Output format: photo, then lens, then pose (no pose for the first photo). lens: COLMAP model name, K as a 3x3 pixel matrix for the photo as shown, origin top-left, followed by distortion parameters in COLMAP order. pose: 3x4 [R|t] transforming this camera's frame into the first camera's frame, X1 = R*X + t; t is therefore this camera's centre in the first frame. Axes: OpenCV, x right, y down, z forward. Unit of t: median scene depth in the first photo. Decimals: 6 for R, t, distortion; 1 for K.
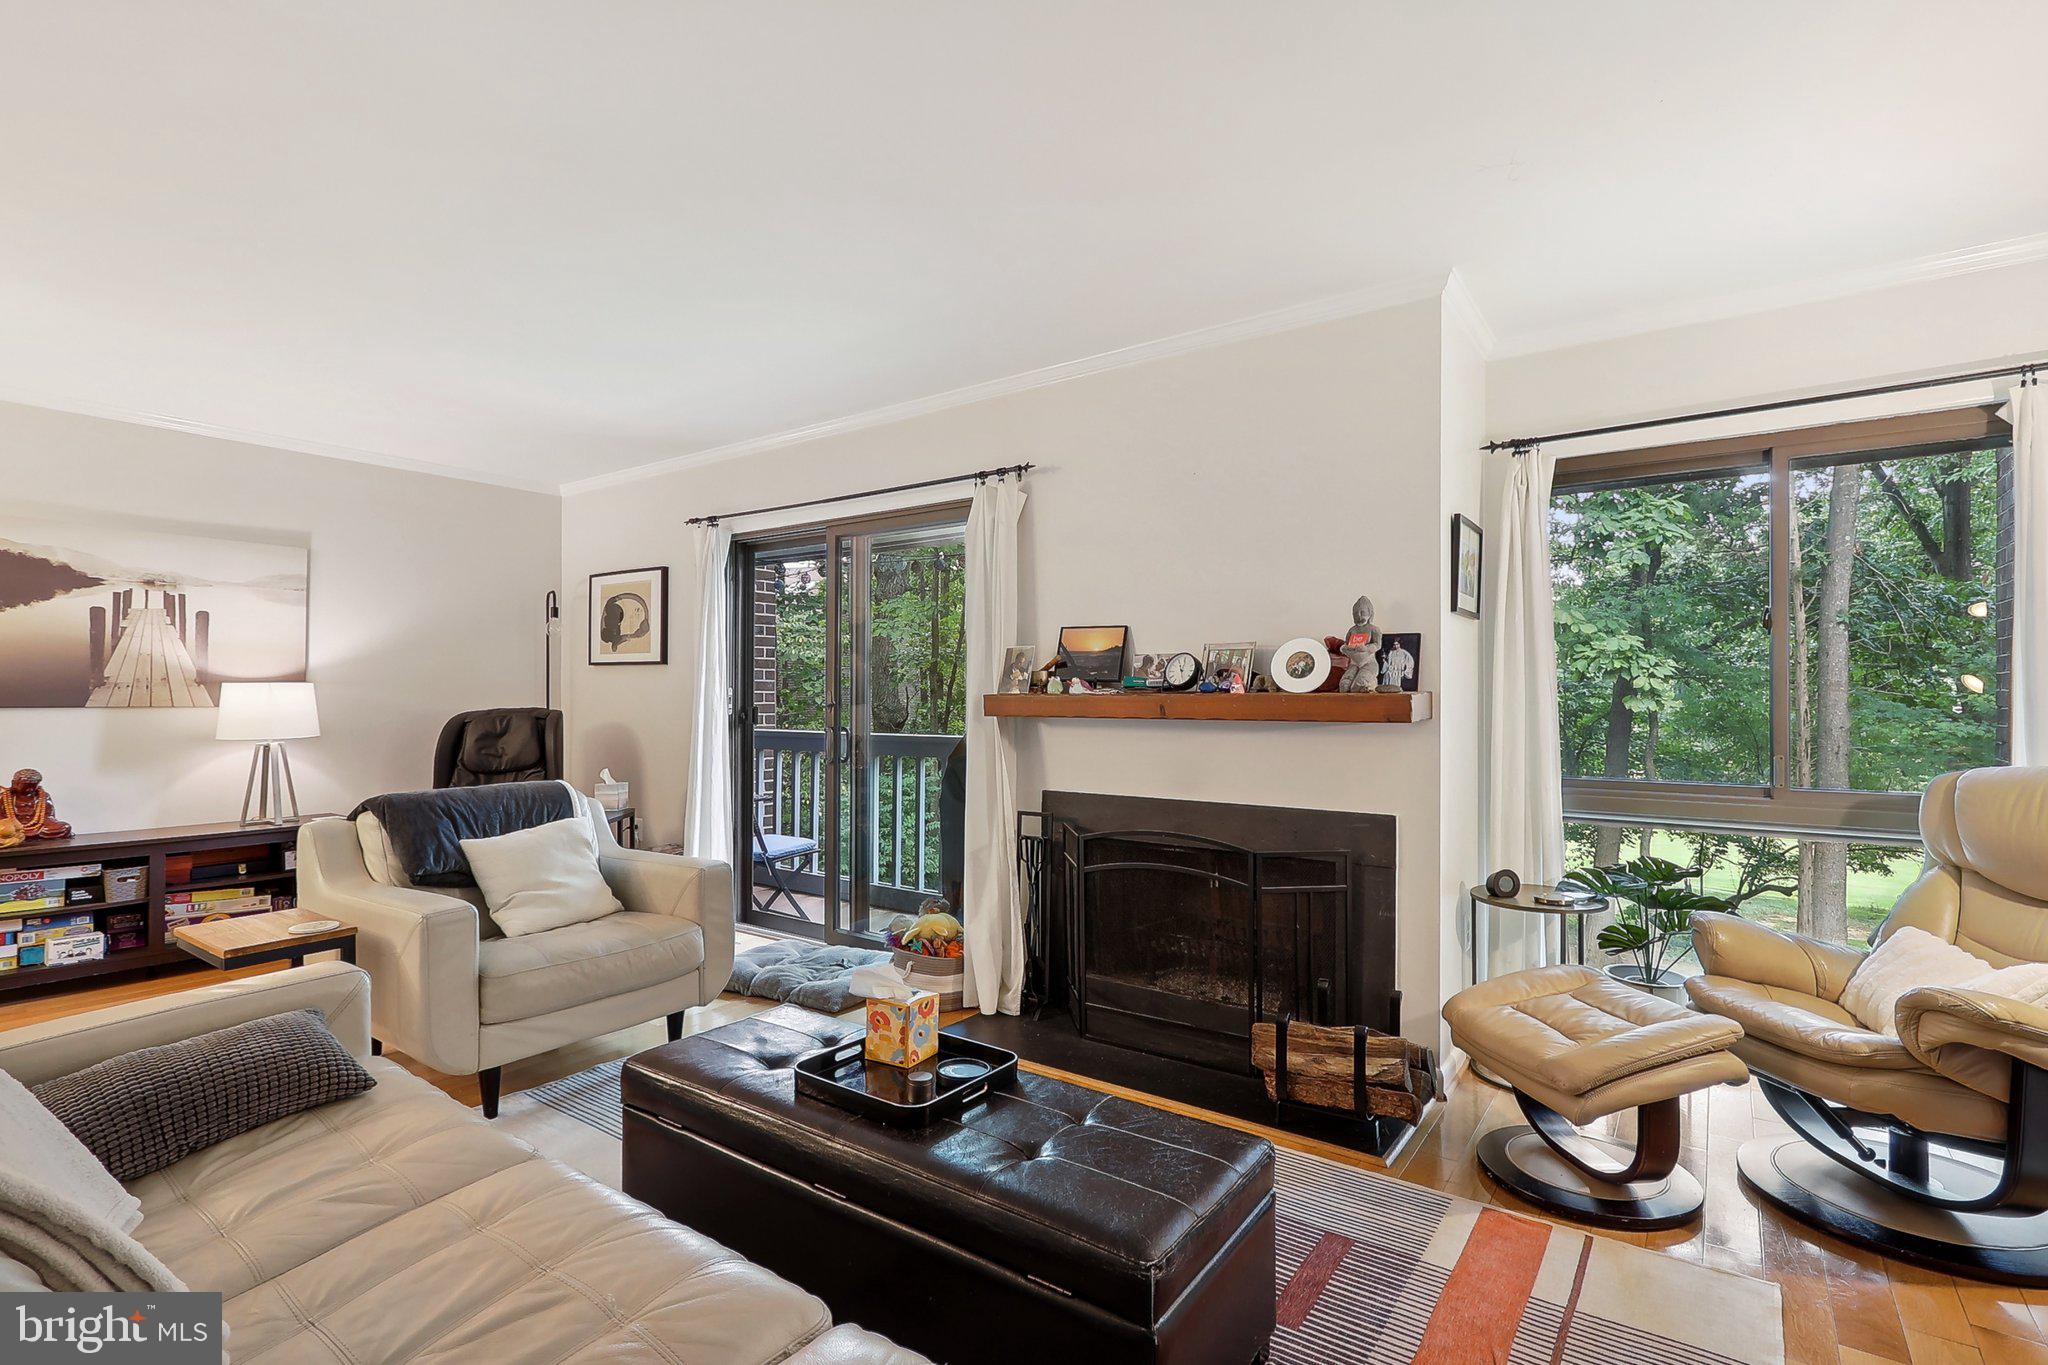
lens RADIAL K [[979.7, 0, 1023.4], [0, 979.7, 694.4], [0, 0, 1]] dist [-0.004087, 0.000470]
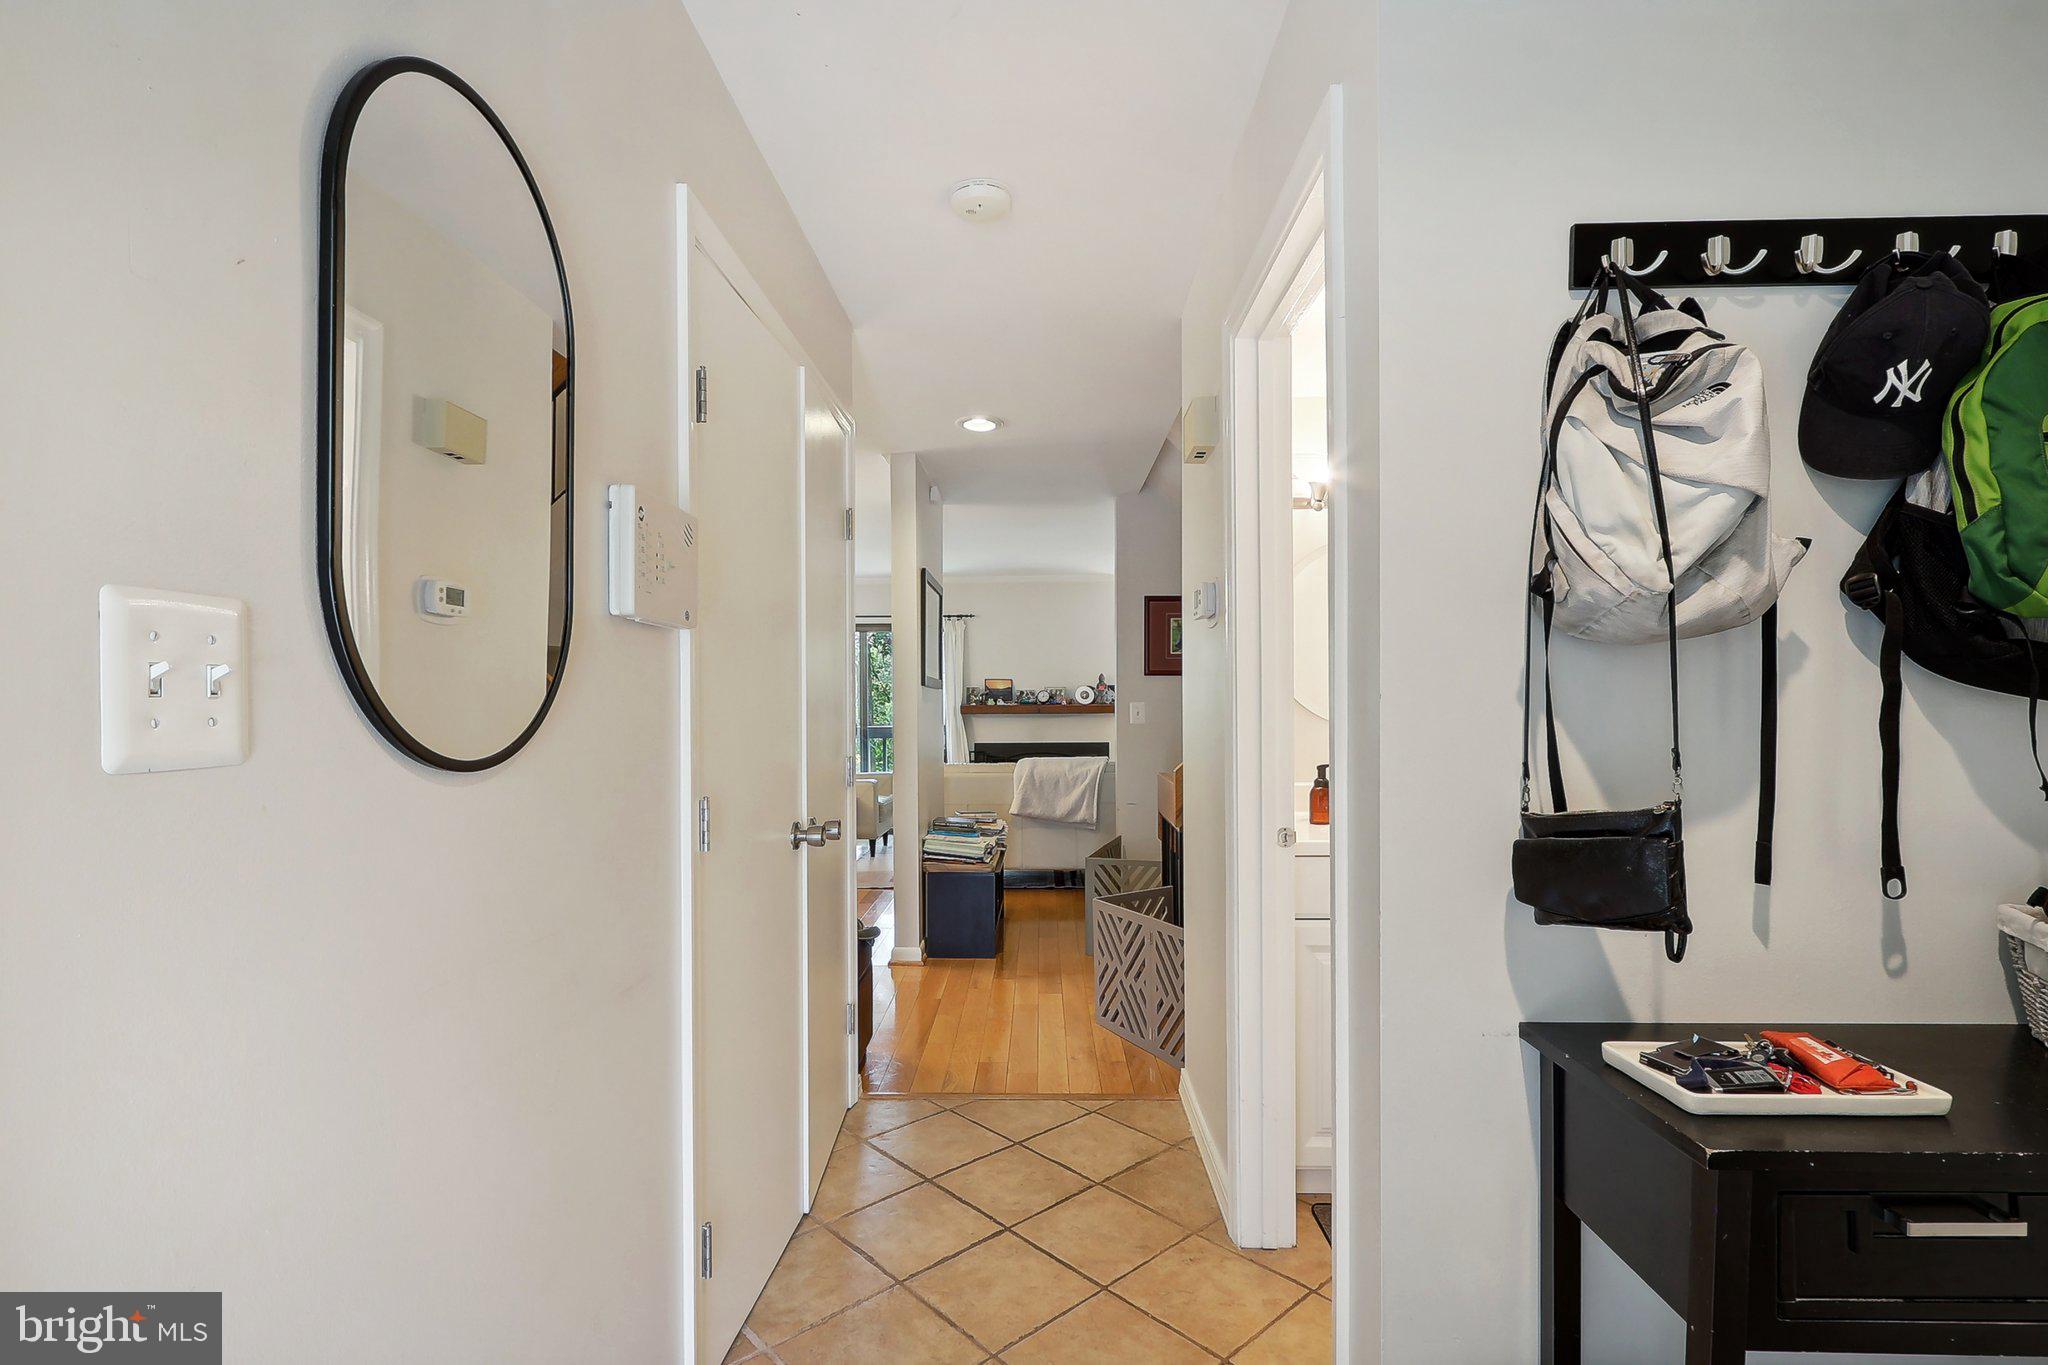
lens RADIAL K [[979.7, 0, 1023.2], [0, 979.7, 689.5], [0, 0, 1]] dist [-0.004087, 0.000470]
pose [[0.823539, -0.000956, 0.567258, -1.236921], [0.002832, 0.999993, -0.002426, -0.031346], [-0.567252, 0.003604, 0.823536, -1.090976]]
